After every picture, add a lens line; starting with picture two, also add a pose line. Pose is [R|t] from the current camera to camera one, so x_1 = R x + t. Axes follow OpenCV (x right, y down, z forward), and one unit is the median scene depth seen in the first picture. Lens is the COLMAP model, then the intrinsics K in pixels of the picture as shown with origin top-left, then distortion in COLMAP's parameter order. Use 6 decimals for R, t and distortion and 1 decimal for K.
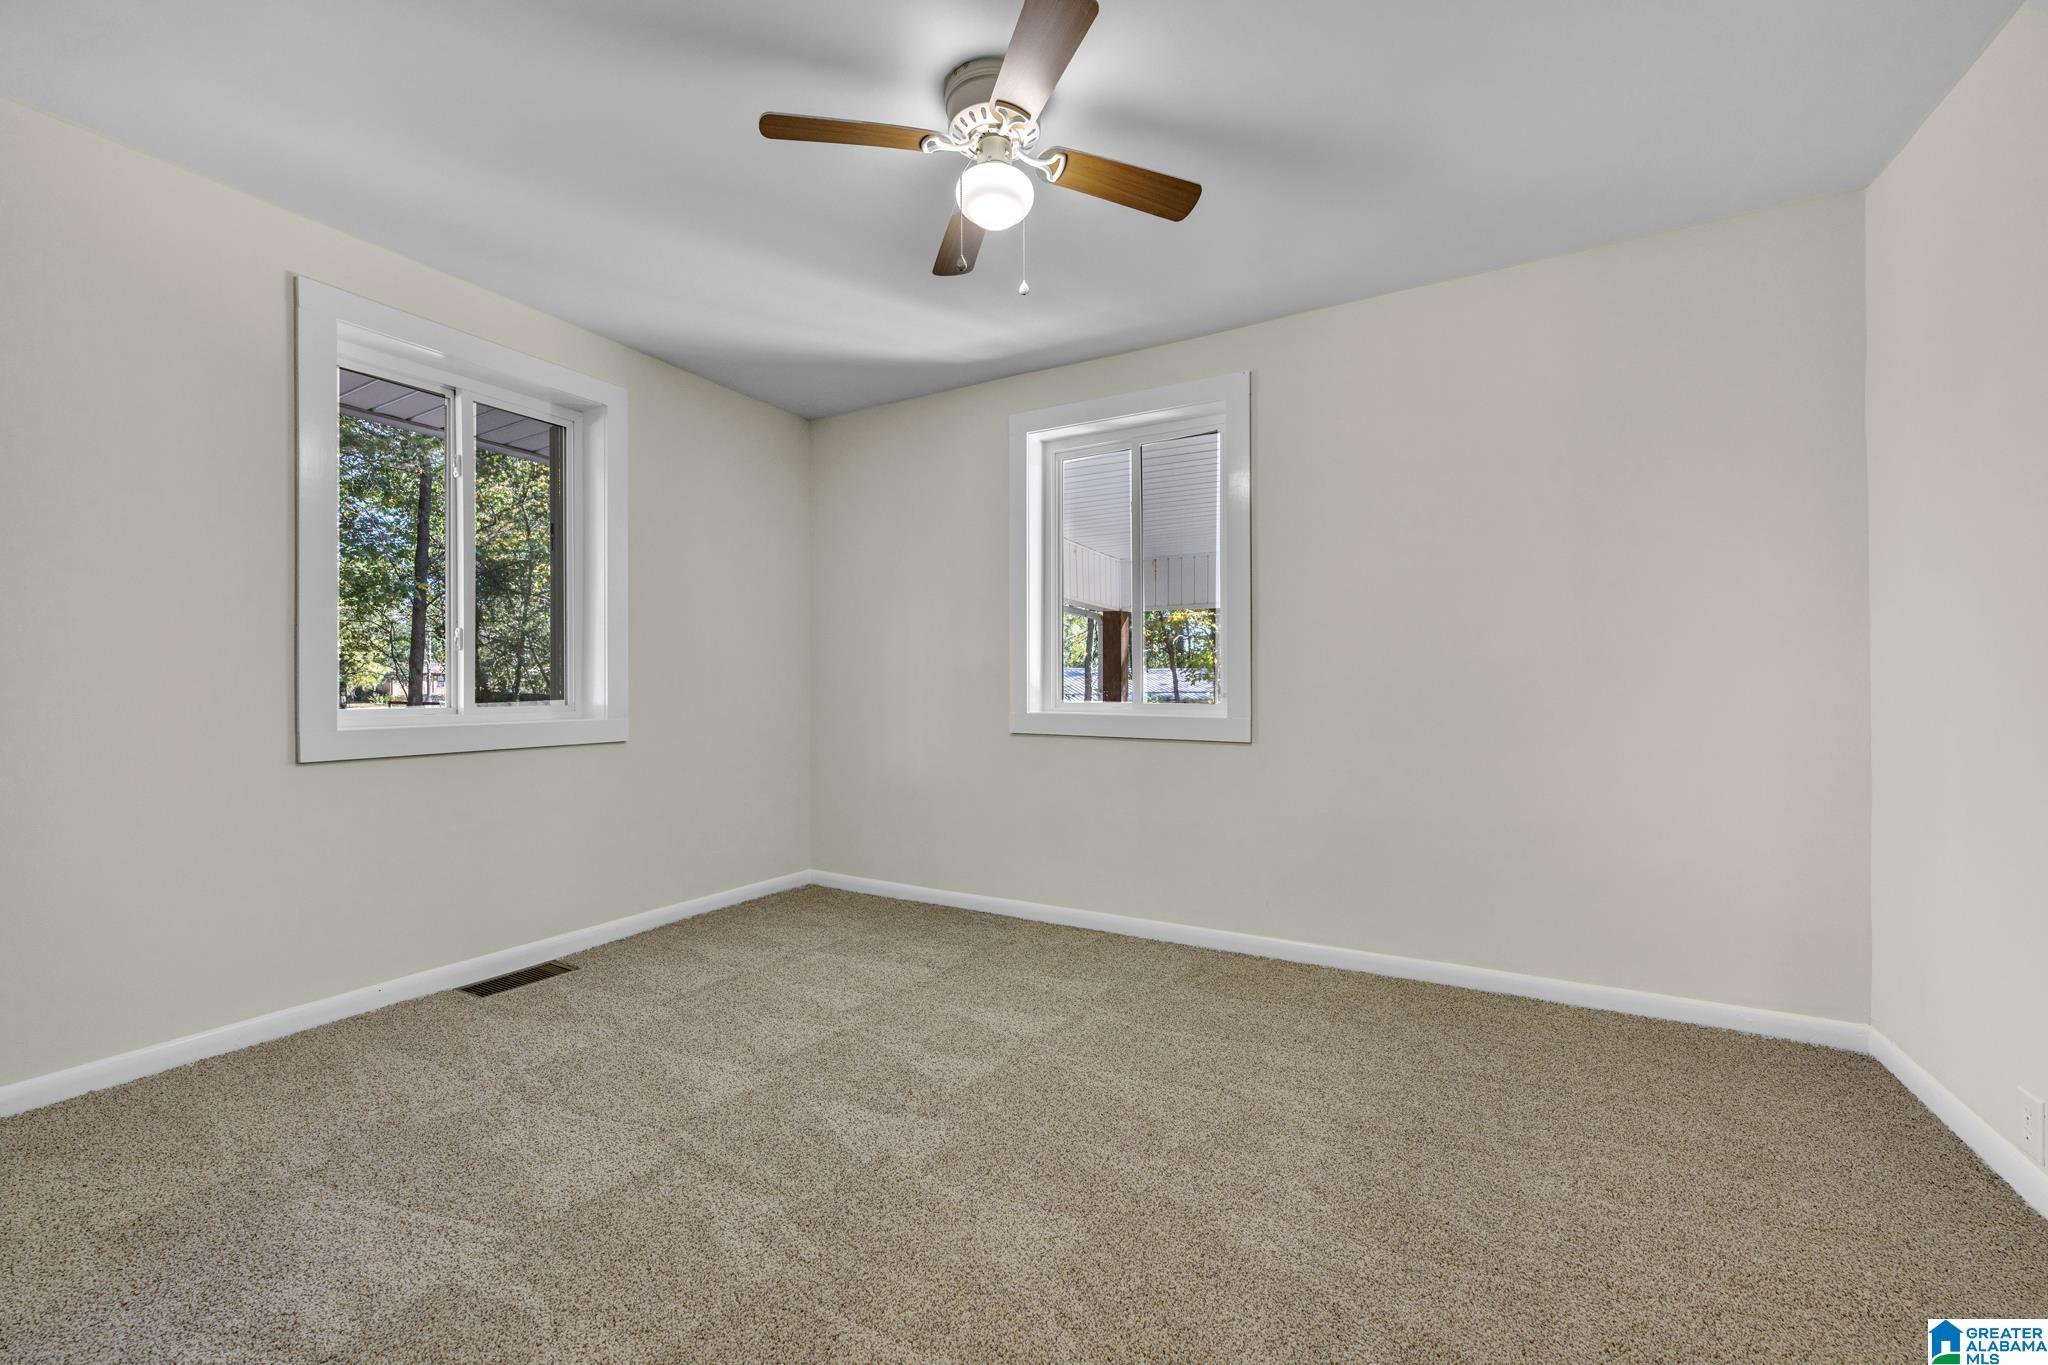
lens RADIAL K [[813.2, 0, 1029.9], [0, 813.2, 689.1], [0, 0, 1]] dist [0.003029, 0.000257]
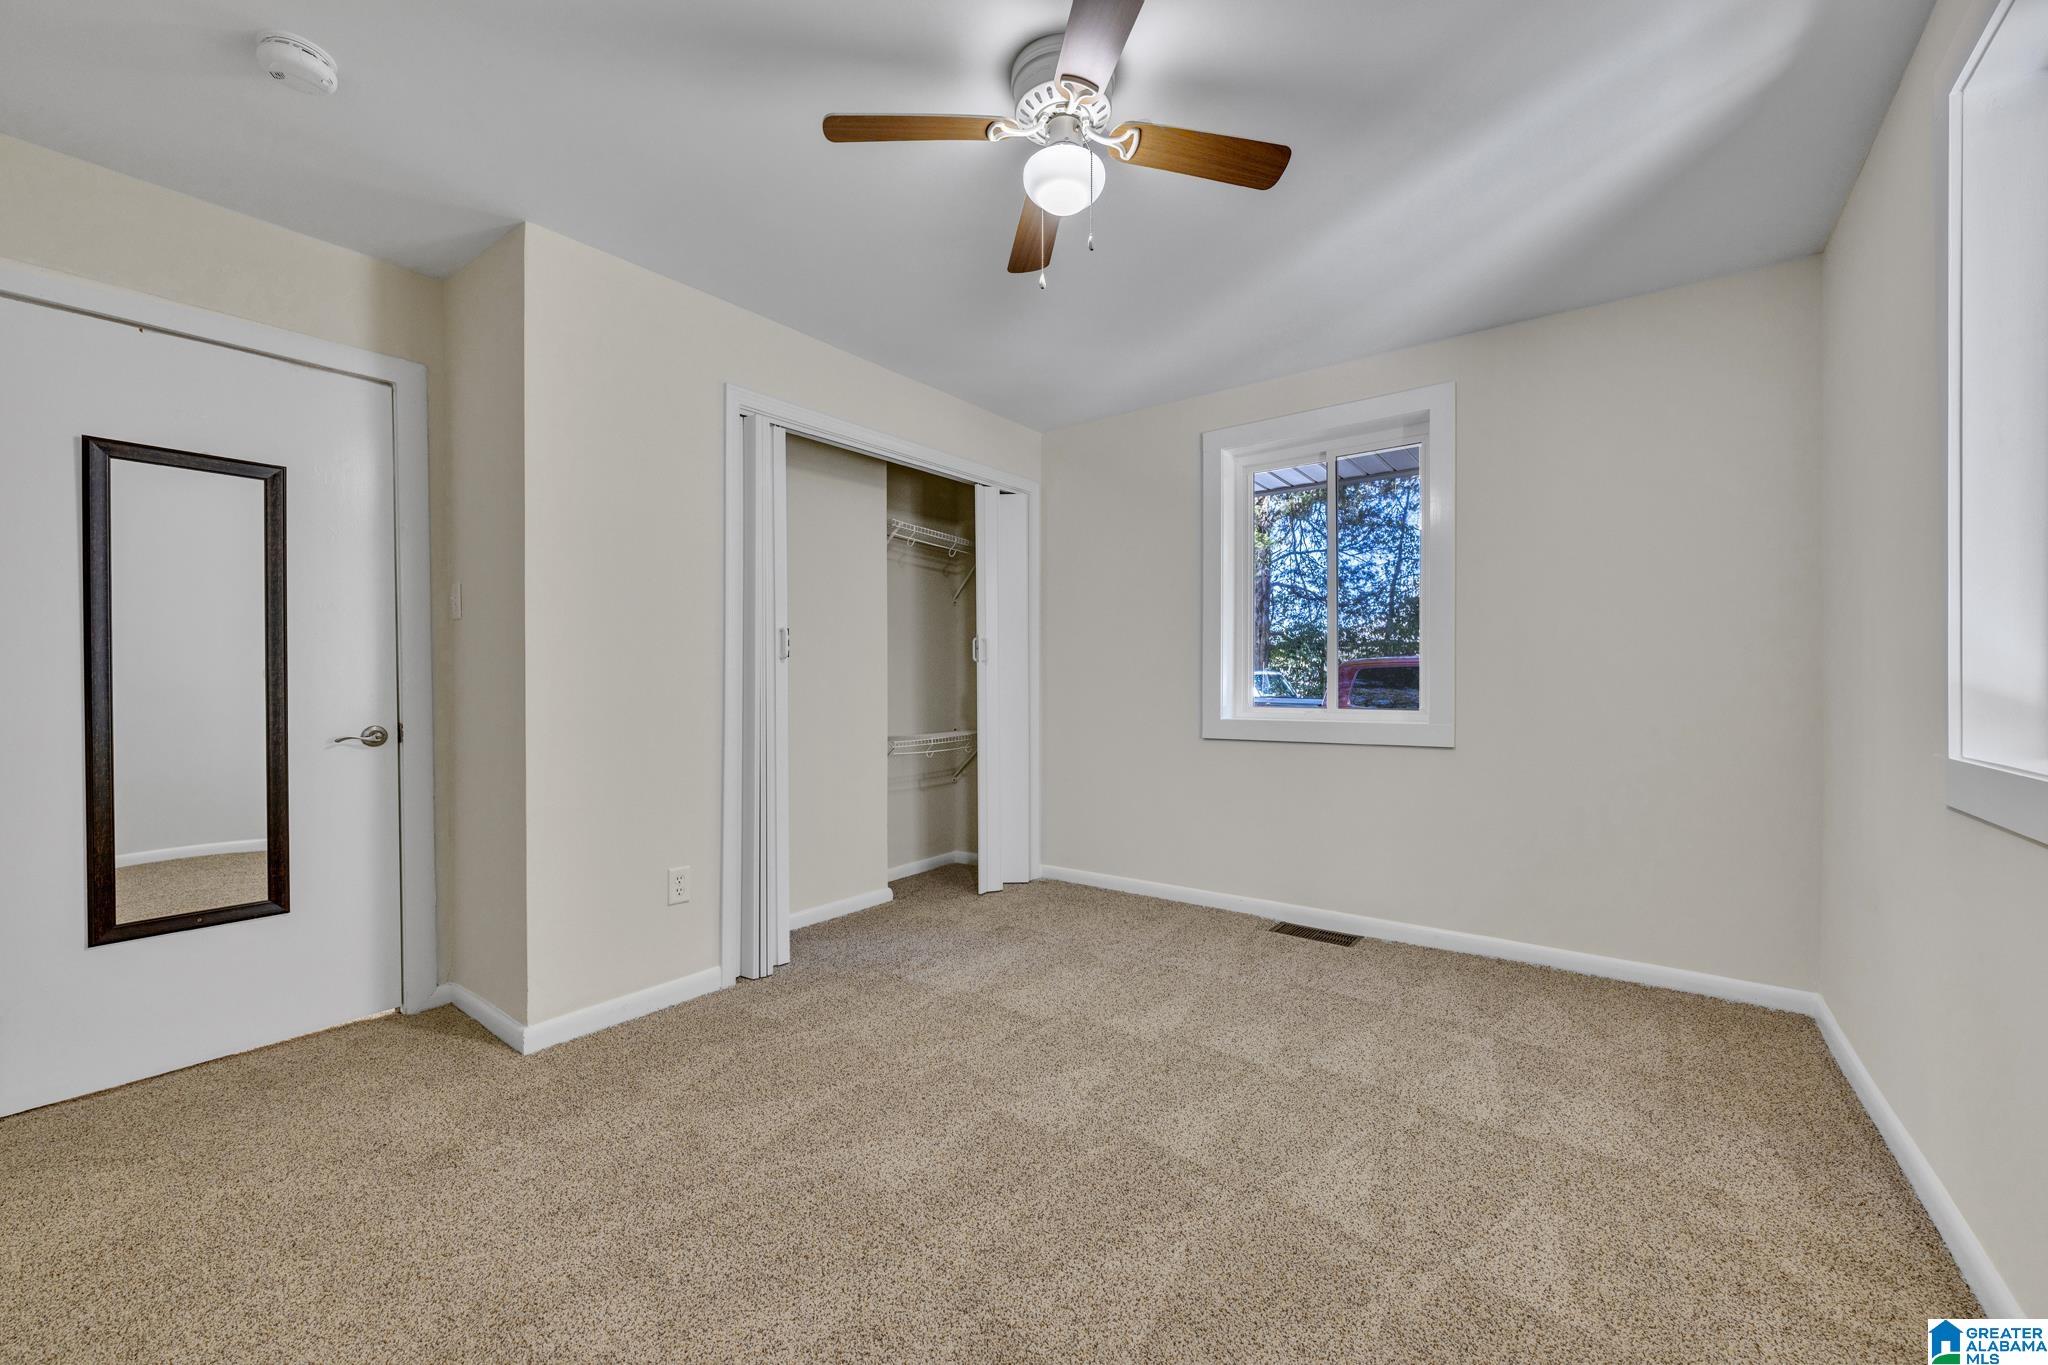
lens RADIAL K [[813.2, 0, 1029.9], [0, 813.2, 689.1], [0, 0, 1]] dist [0.003029, 0.000257]
pose [[-0.148047, -0.005175, -0.988967, 0.684152], [-0.005612, 0.999975, -0.004392, 0.004060], [0.988964, 0.004899, -0.148073, 0.844779]]
